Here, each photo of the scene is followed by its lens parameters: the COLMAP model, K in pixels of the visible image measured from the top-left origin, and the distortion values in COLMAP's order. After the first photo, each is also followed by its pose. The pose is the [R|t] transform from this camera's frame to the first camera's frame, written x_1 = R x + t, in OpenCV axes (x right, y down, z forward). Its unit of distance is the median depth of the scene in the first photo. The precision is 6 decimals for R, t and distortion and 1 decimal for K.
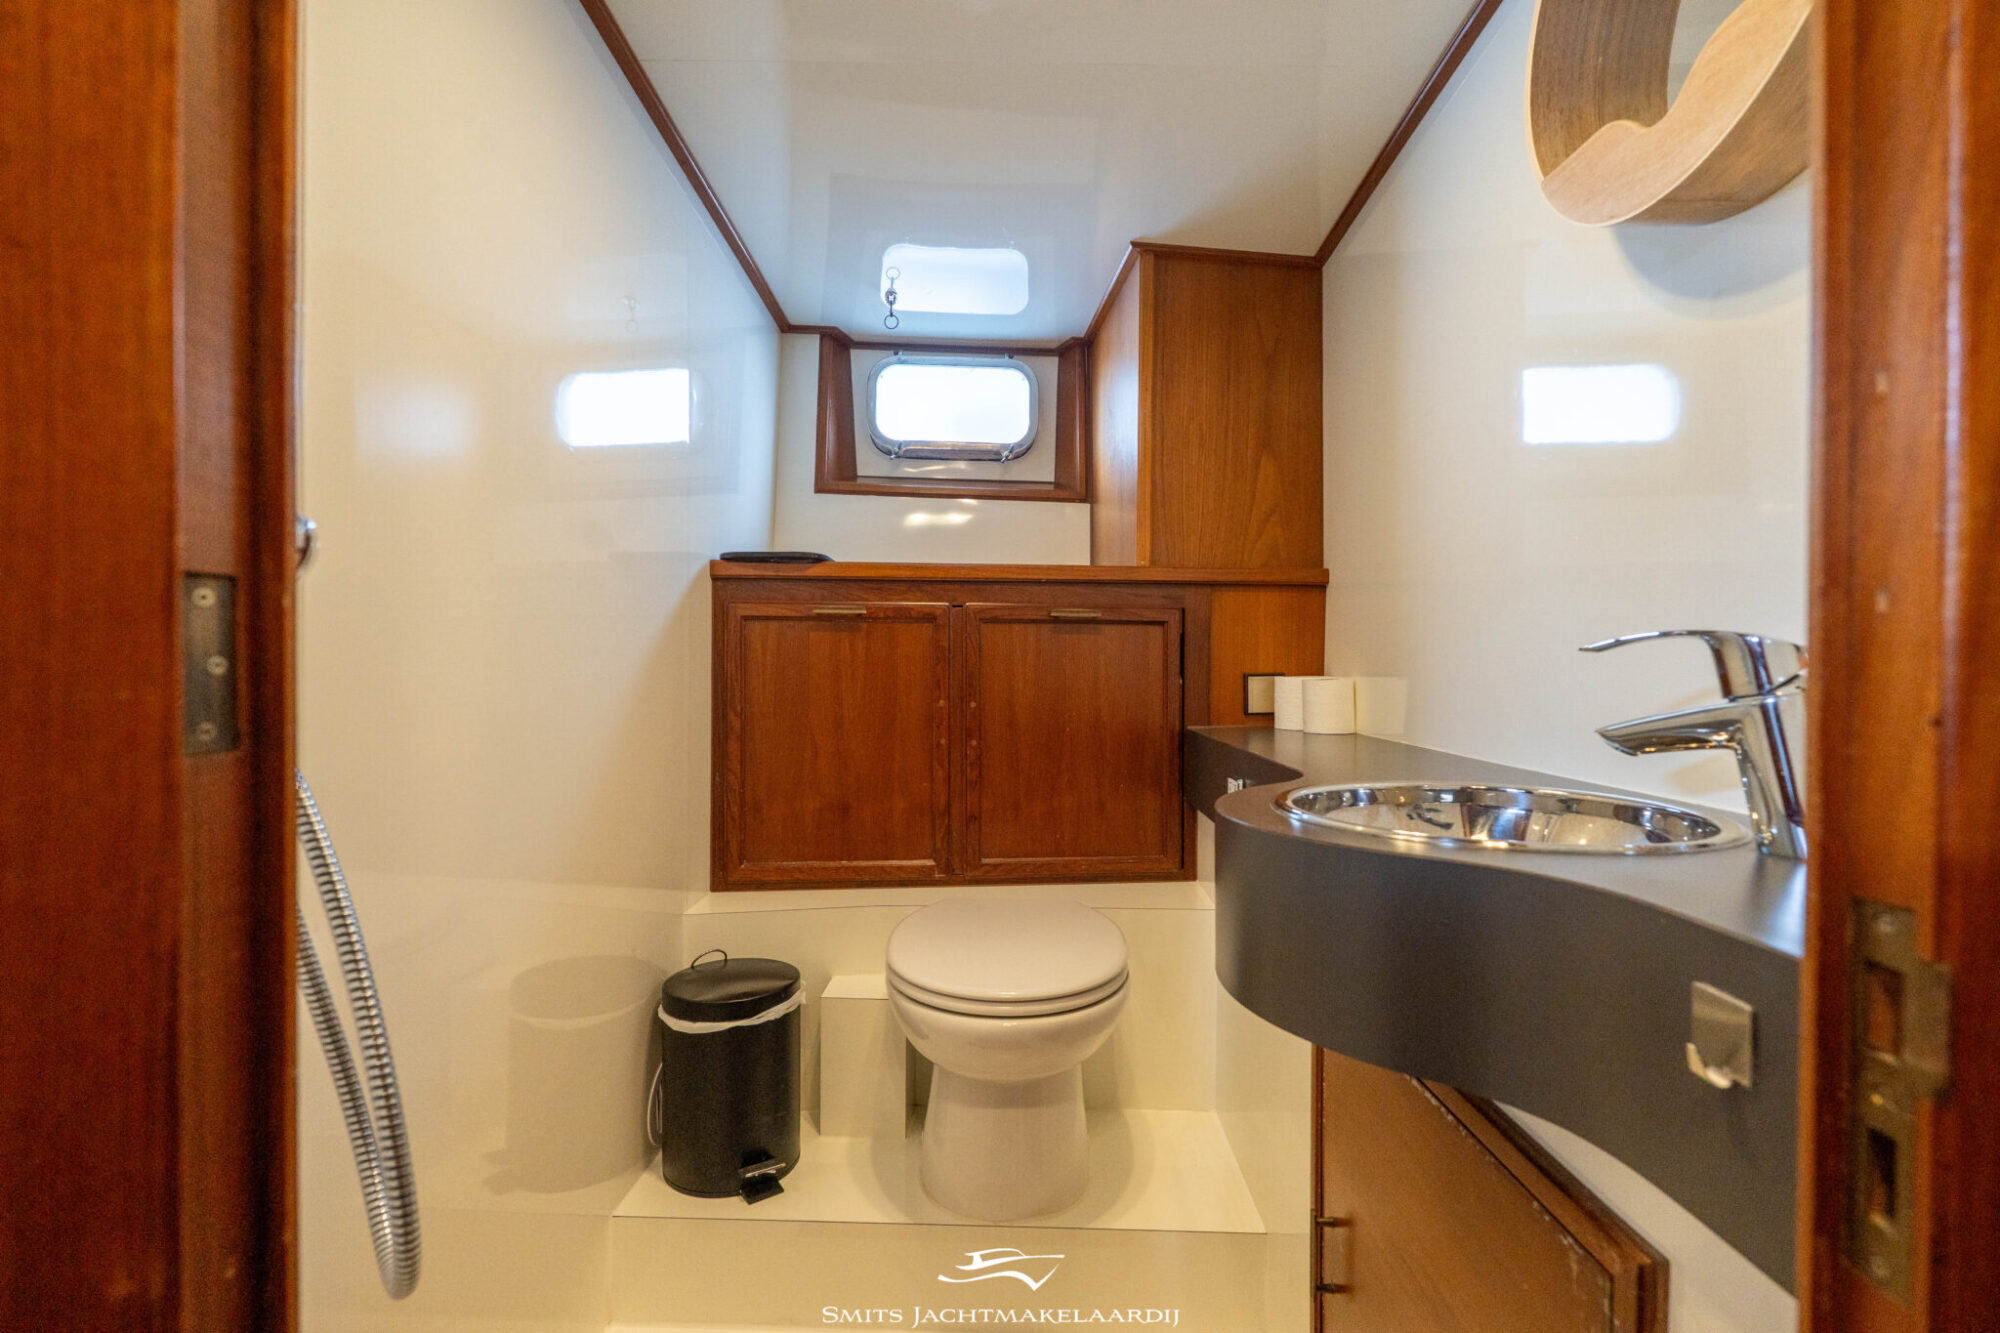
lens RADIAL K [[889.6, 0, 1012.5], [0, 889.6, 677.7], [0, 0, 1]] dist [0.001629, -0.000882]
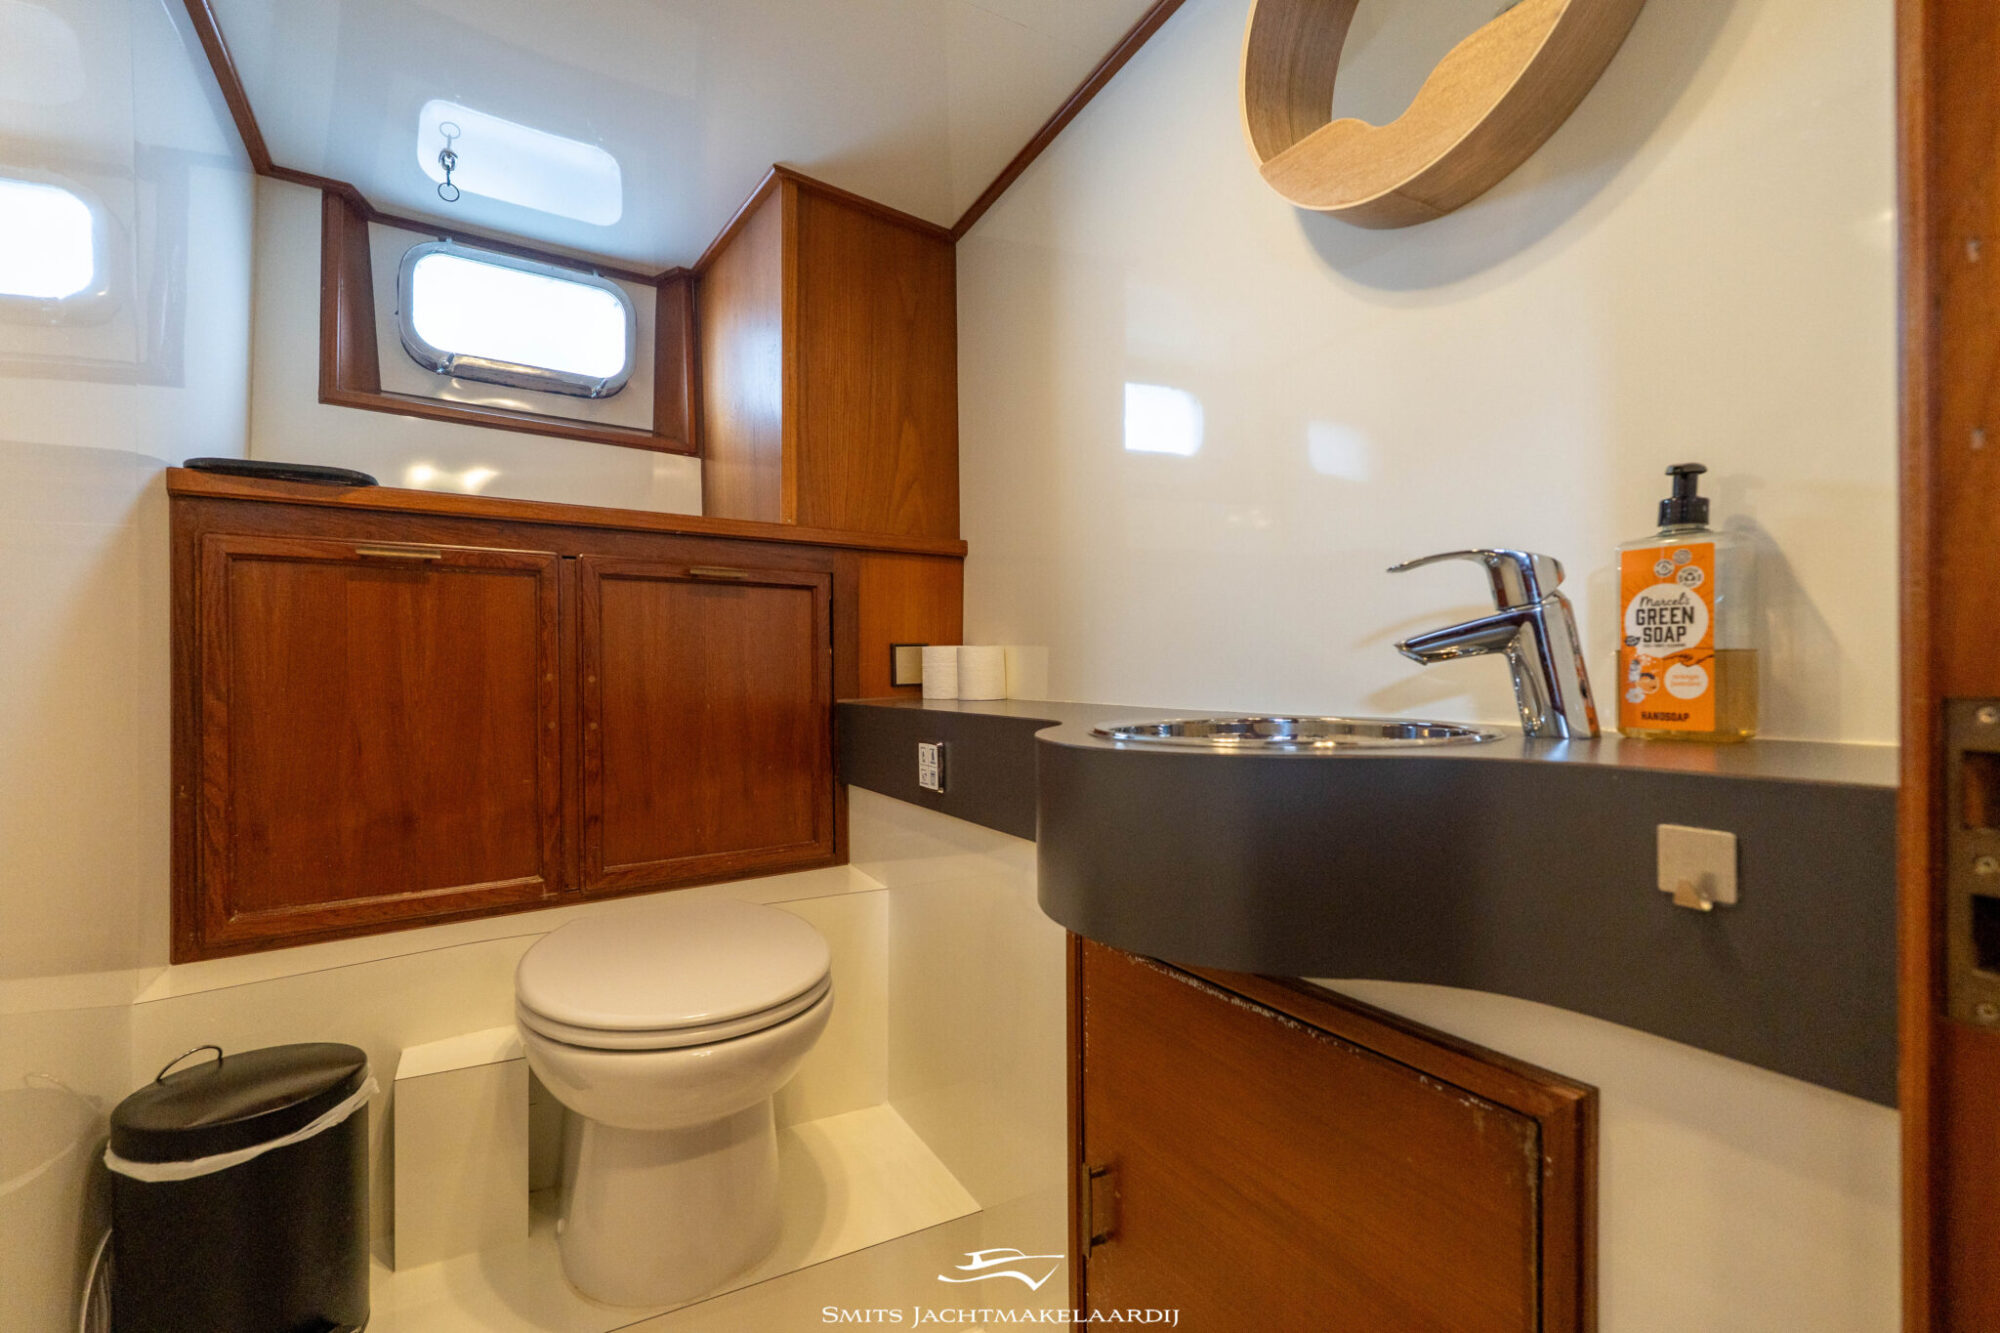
lens RADIAL K [[889.6, 0, 993.9], [0, 889.6, 674.4], [0, 0, 1]] dist [0.001629, -0.000882]
pose [[0.868962, -0.013143, 0.494705, -0.130065], [0.017997, 0.999825, -0.005050, 0.037371], [-0.494552, 0.013291, 0.869046, 0.113332]]
